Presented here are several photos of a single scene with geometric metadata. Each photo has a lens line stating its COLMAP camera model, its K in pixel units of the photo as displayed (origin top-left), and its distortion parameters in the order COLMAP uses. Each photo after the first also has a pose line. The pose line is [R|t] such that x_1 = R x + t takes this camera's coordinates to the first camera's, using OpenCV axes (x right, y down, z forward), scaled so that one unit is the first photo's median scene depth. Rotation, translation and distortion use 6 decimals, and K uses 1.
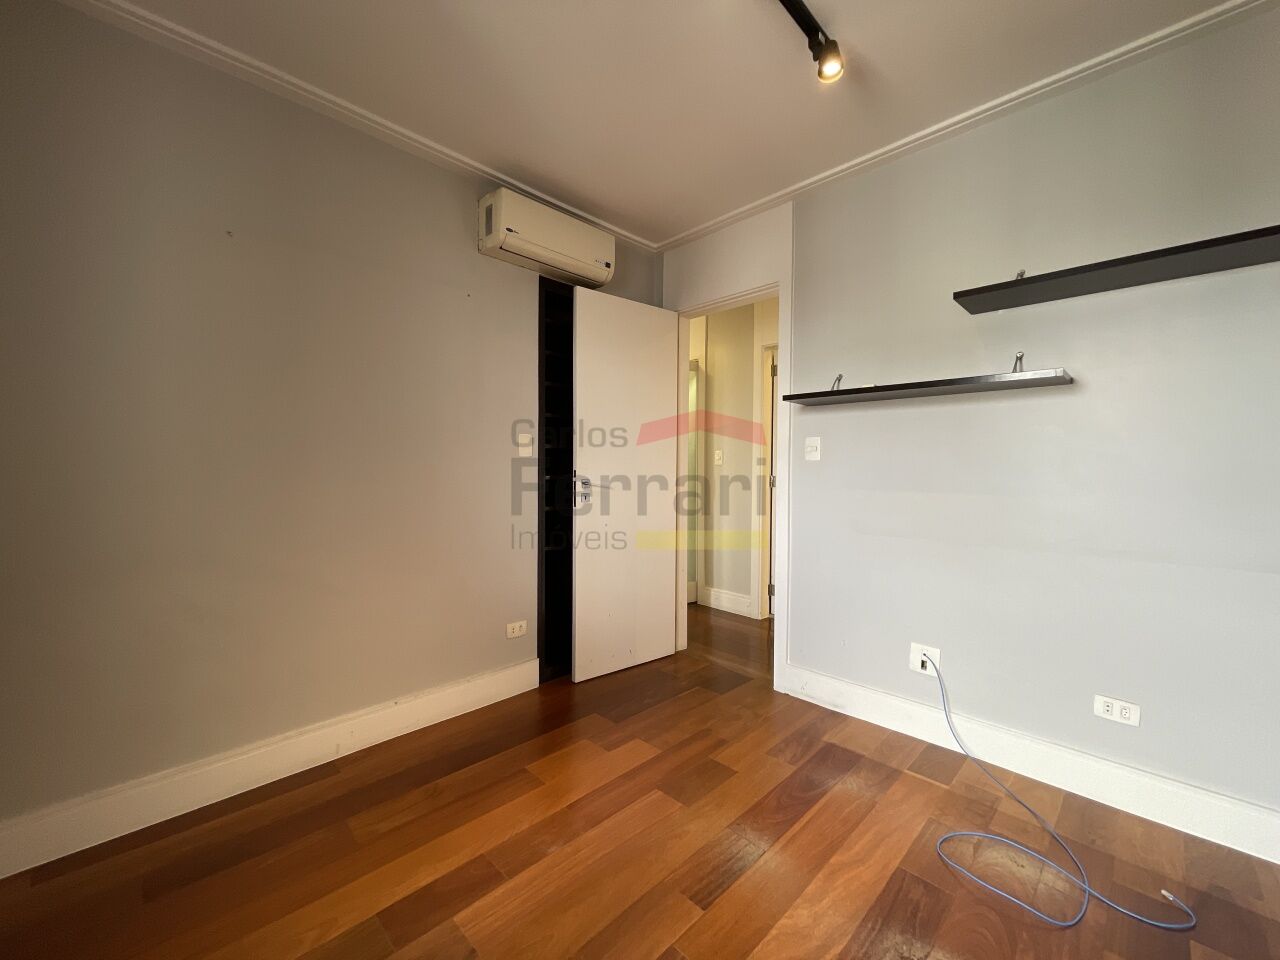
lens RADIAL K [[522.0, 0, 649.7], [0, 522.0, 482.5], [0, 0, 1]] dist [-0.001243, 0.001005]
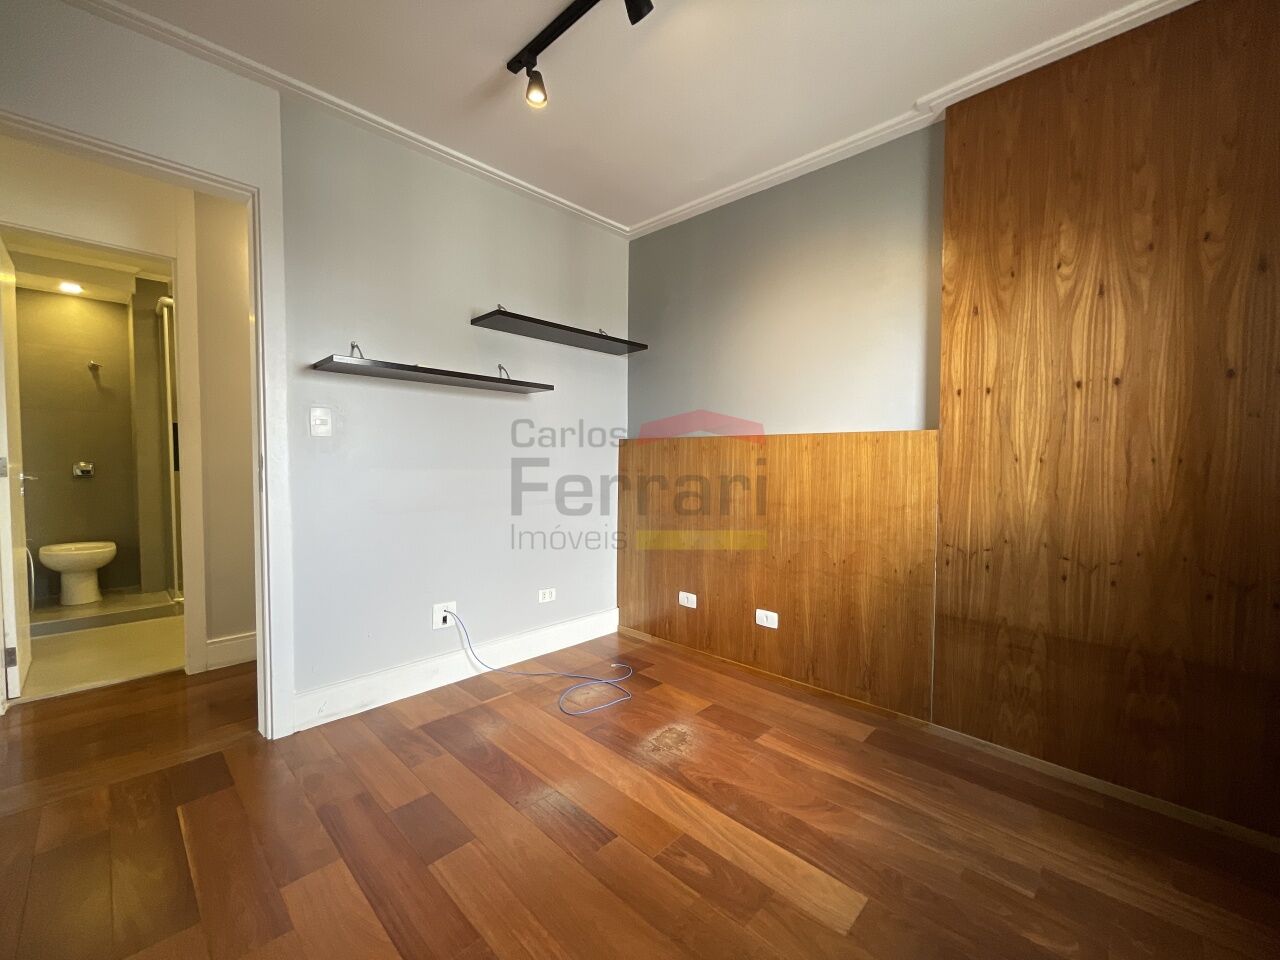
lens RADIAL K [[522.0, 0, 642.8], [0, 522.0, 476.2], [0, 0, 1]] dist [-0.001243, 0.001005]
pose [[-0.014000, -0.045596, 0.998862, -0.694992], [0.011139, 0.998891, 0.045754, -0.013870], [-0.999840, 0.011767, -0.013476, 0.657043]]
